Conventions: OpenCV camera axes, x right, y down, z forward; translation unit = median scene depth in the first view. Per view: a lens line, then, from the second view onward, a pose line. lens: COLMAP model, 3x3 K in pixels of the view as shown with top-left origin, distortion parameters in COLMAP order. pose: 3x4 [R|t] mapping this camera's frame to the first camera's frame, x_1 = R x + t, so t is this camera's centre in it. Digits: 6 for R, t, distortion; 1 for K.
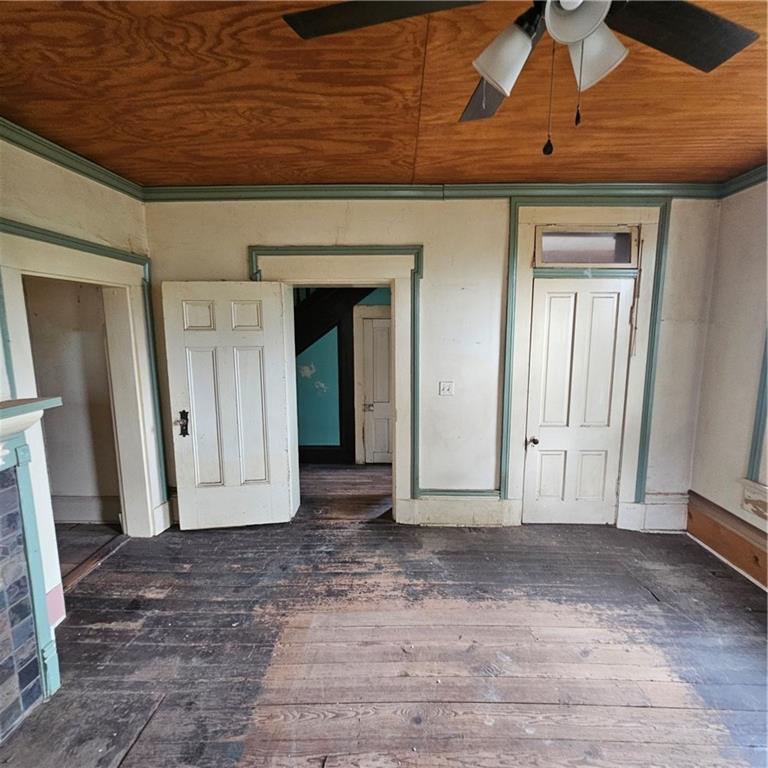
lens RADIAL K [[417.2, 0, 387.2], [0, 417.2, 387.5], [0, 0, 1]] dist [-0.003948, 0.001420]
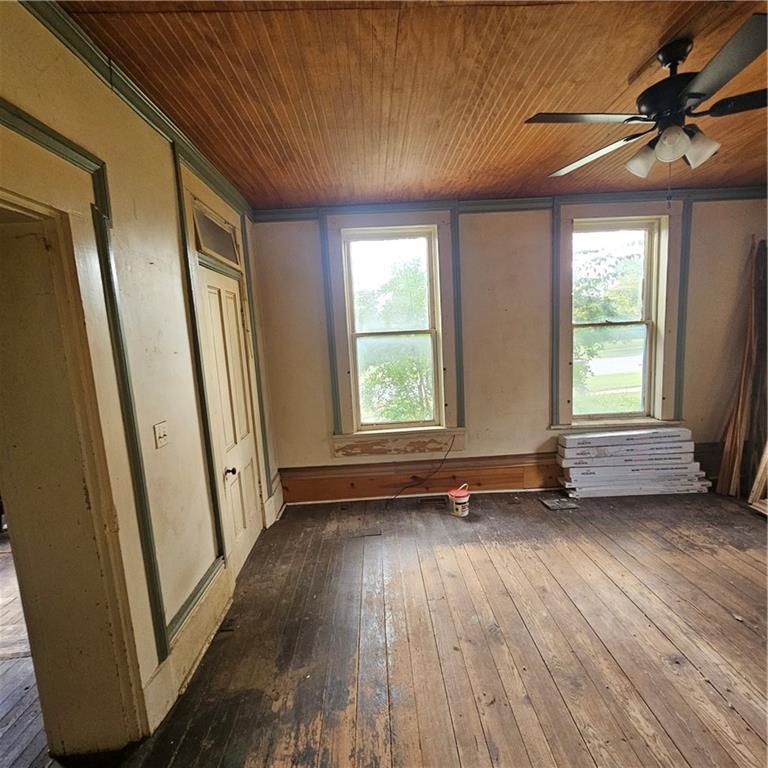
lens RADIAL K [[417.2, 0, 387.2], [0, 417.2, 387.5], [0, 0, 1]] dist [-0.003948, 0.001420]
pose [[-0.053106, -0.128264, 0.990317, -0.476876], [0.193627, 0.971572, 0.136220, -0.086599], [-0.979637, 0.198986, -0.026761, 0.769933]]
